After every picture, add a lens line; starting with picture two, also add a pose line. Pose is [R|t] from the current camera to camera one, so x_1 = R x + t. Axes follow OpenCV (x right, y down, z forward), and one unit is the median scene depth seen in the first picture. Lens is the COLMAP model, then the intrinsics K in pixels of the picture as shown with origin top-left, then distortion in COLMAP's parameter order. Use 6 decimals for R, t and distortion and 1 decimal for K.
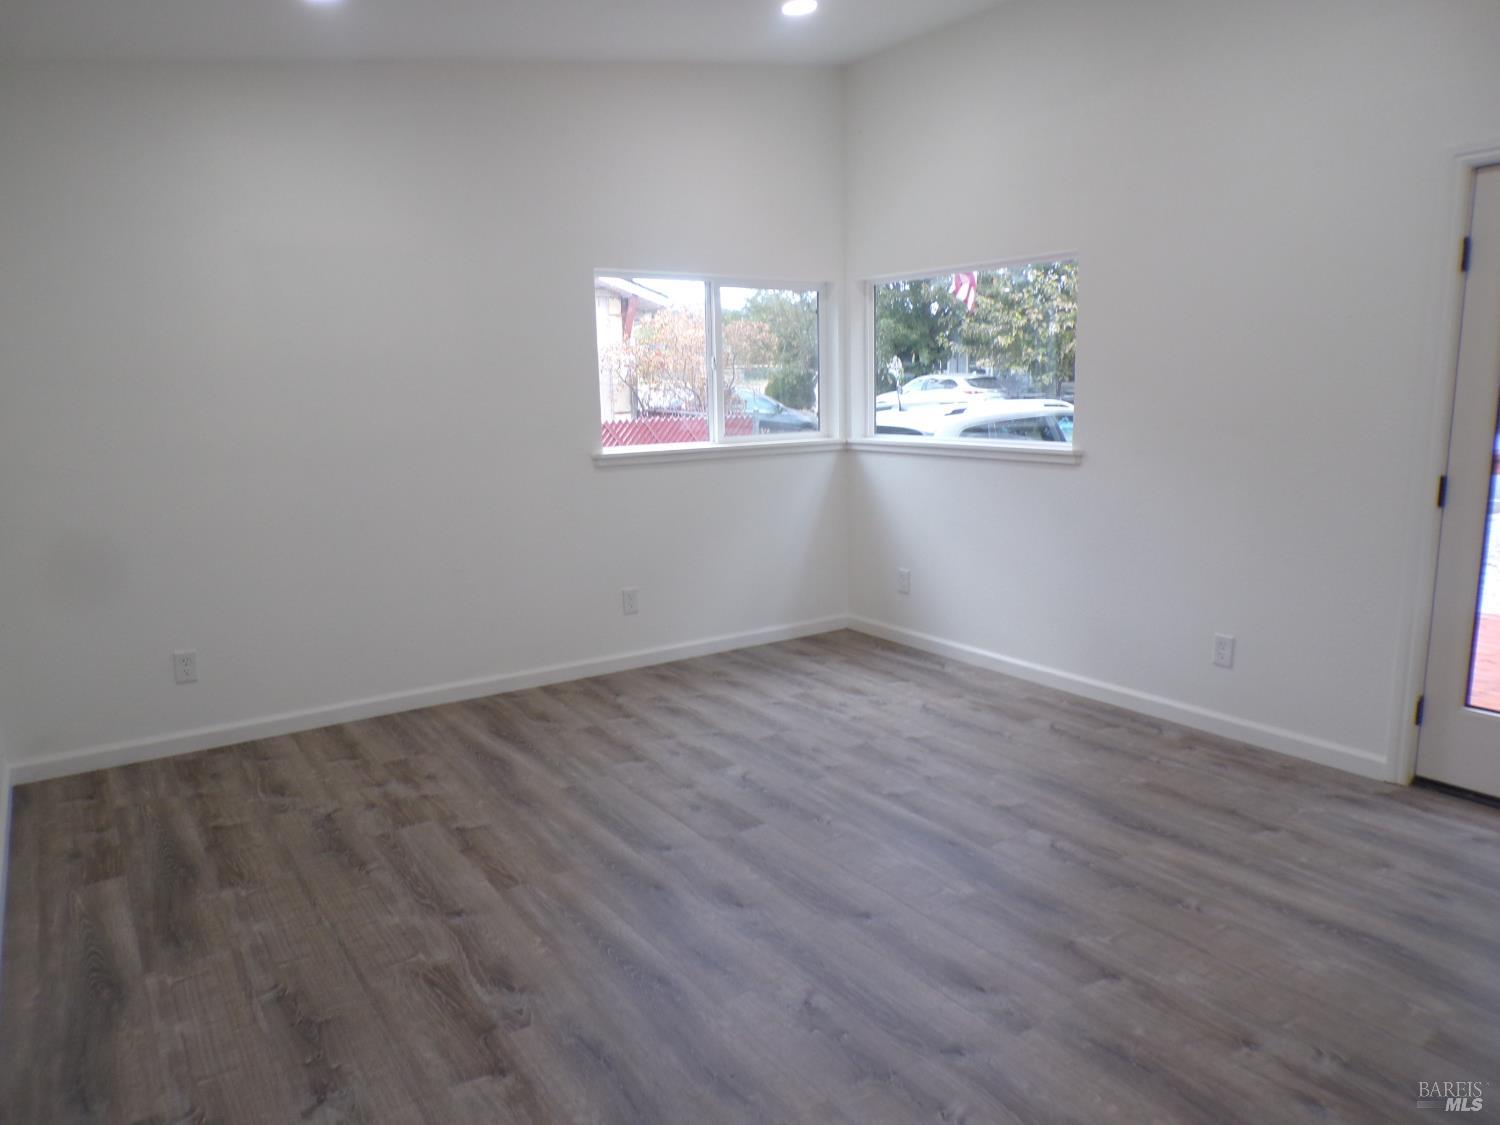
lens RADIAL K [[1012.7, 0, 739.8], [0, 1012.7, 571.1], [0, 0, 1]] dist [-0.041143, 0.014257]
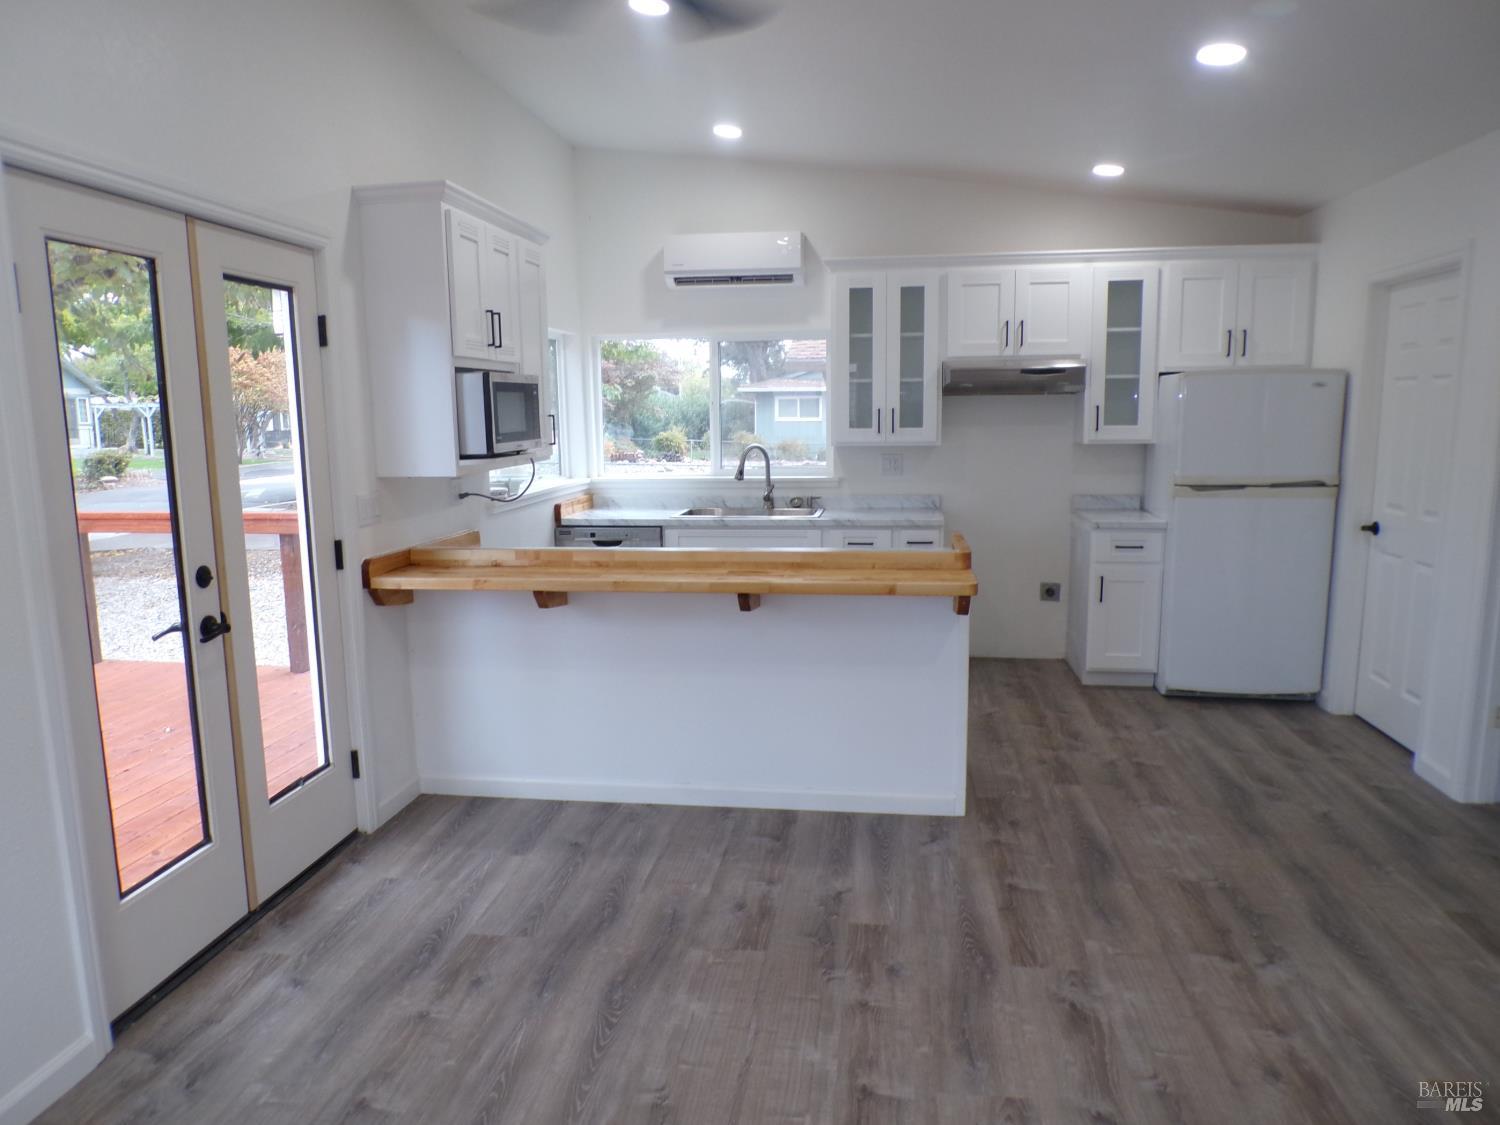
lens RADIAL K [[1012.7, 0, 739.8], [0, 1012.7, 571.1], [0, 0, 1]] dist [-0.041143, 0.014257]
pose [[-0.731671, -0.081533, 0.676765, -0.057391], [0.148015, 0.950130, 0.274490, -0.140586], [-0.665395, 0.301008, -0.683114, 0.676036]]
